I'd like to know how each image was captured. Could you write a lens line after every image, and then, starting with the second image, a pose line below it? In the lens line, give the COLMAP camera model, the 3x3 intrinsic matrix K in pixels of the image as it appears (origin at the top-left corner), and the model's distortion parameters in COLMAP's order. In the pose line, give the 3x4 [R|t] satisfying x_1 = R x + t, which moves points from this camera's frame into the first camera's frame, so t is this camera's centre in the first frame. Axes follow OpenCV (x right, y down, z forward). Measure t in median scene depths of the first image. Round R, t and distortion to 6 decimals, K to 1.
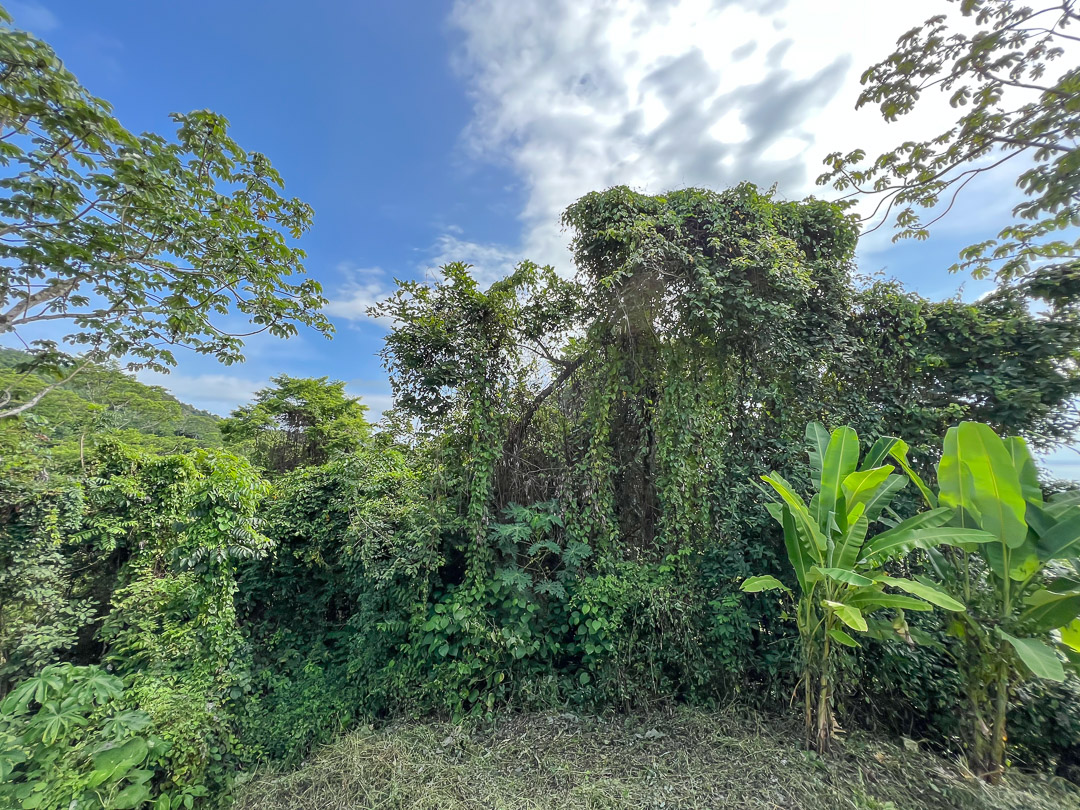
lens RADIAL K [[432.0, 0, 532.4], [0, 432.0, 404.2], [0, 0, 1]] dist [-0.005538, 0.001333]
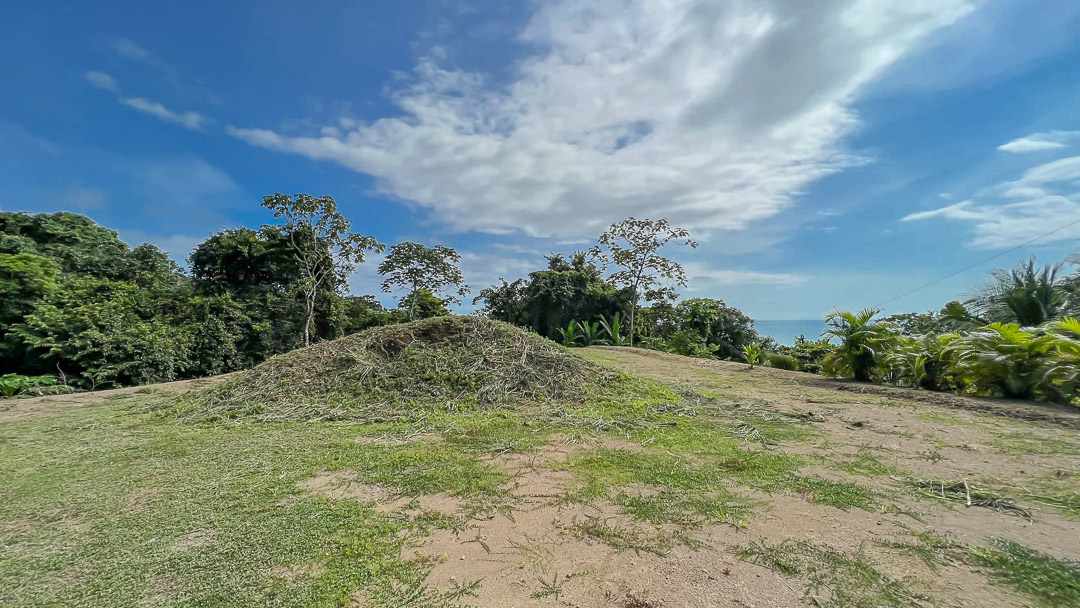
lens RADIAL K [[441.3, 0, 549.0], [0, 441.3, 312.7], [0, 0, 1]] dist [0.001712, -0.000349]
pose [[0.997801, 0.001608, 0.066255, -0.023509], [-0.009547, 0.992768, 0.119669, -0.561065], [-0.065584, -0.120039, 0.990601, -3.611740]]
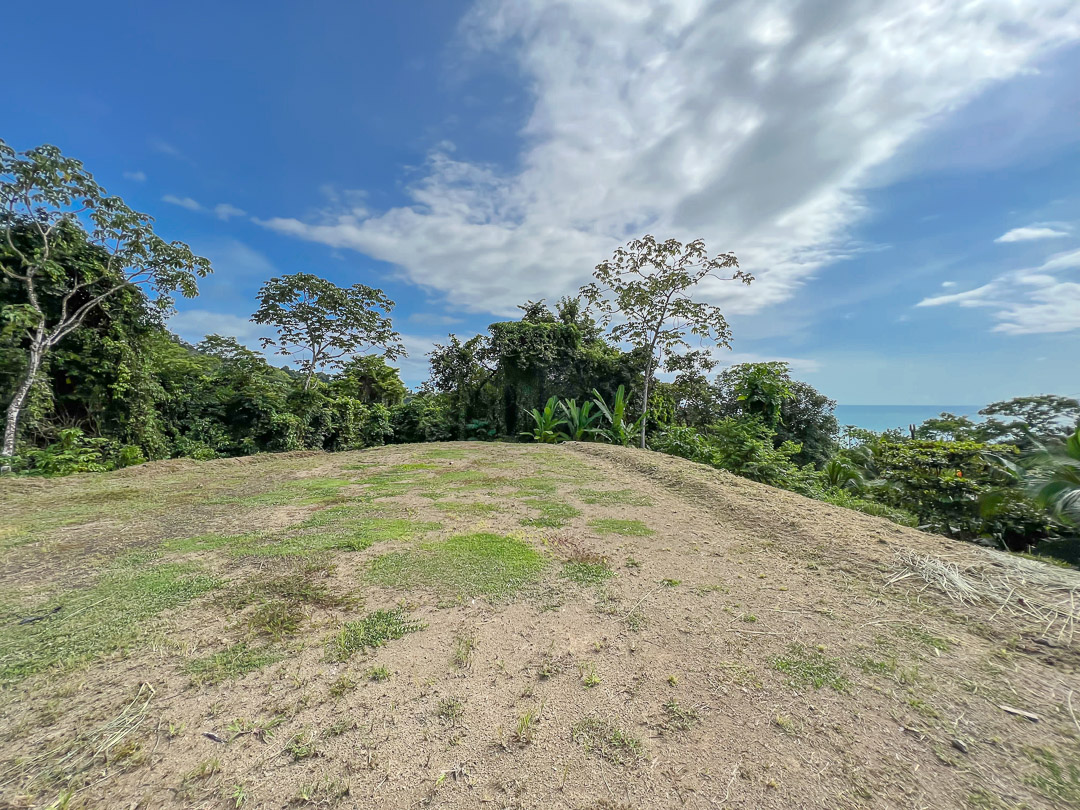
lens RADIAL K [[432.0, 0, 538.8], [0, 432.0, 405.9], [0, 0, 1]] dist [-0.005538, 0.001333]
pose [[0.999406, 0.013433, 0.031737, 0.322534], [-0.017798, 0.989770, 0.141557, -0.299234], [-0.029511, -0.142038, 0.989421, -2.031187]]
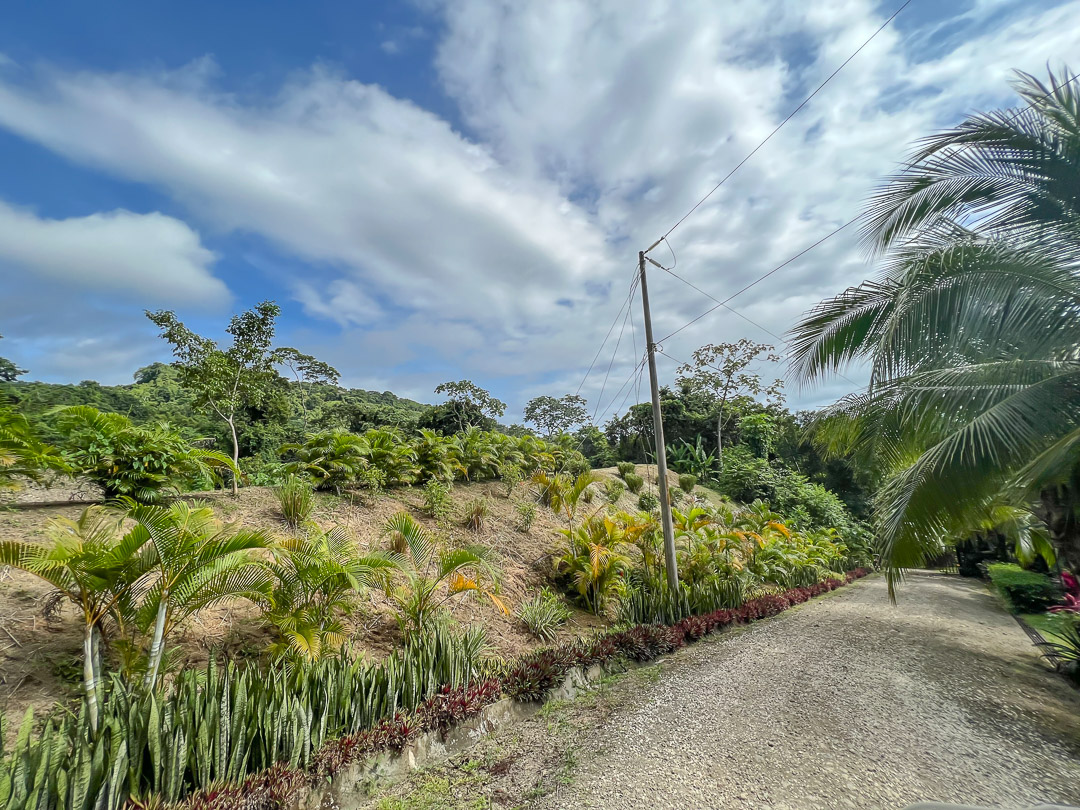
lens RADIAL K [[432.0, 0, 537.9], [0, 432.0, 401.1], [0, 0, 1]] dist [-0.005538, 0.001333]
pose [[0.843474, -0.124514, -0.522540, 1.897577], [0.131647, 0.991015, -0.023643, -0.520140], [0.520789, -0.048849, 0.852287, -4.158043]]
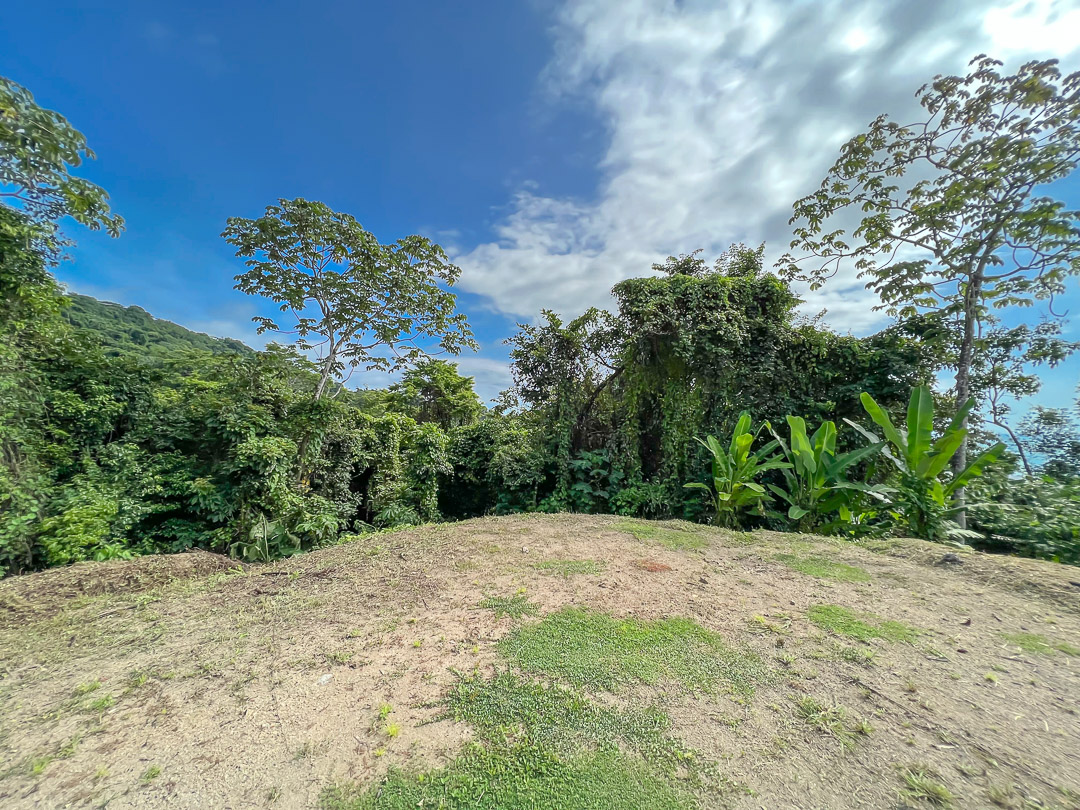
lens RADIAL K [[432.0, 0, 535.0], [0, 432.0, 403.2], [0, 0, 1]] dist [-0.005538, 0.001333]
pose [[0.986203, 0.016053, -0.164761, 0.053784], [-0.001872, 0.996304, 0.085872, -0.115618], [0.165531, -0.084378, 0.982588, -0.770968]]
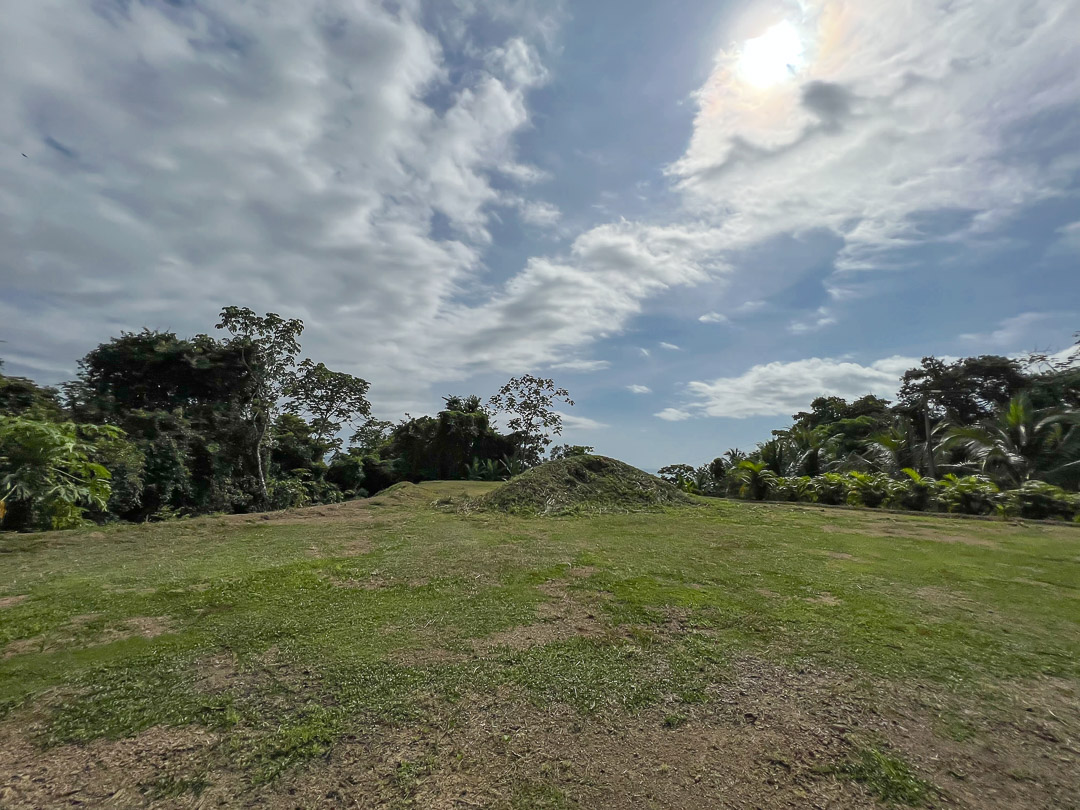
lens RADIAL K [[455.4, 0, 537.8], [0, 455.4, 414.7], [0, 0, 1]] dist [-0.000008, 0.000855]
pose [[0.847587, 0.100939, 0.520967, -1.633640], [-0.123234, 0.992344, 0.008226, -0.566770], [-0.516148, -0.071173, 0.853537, -3.974993]]
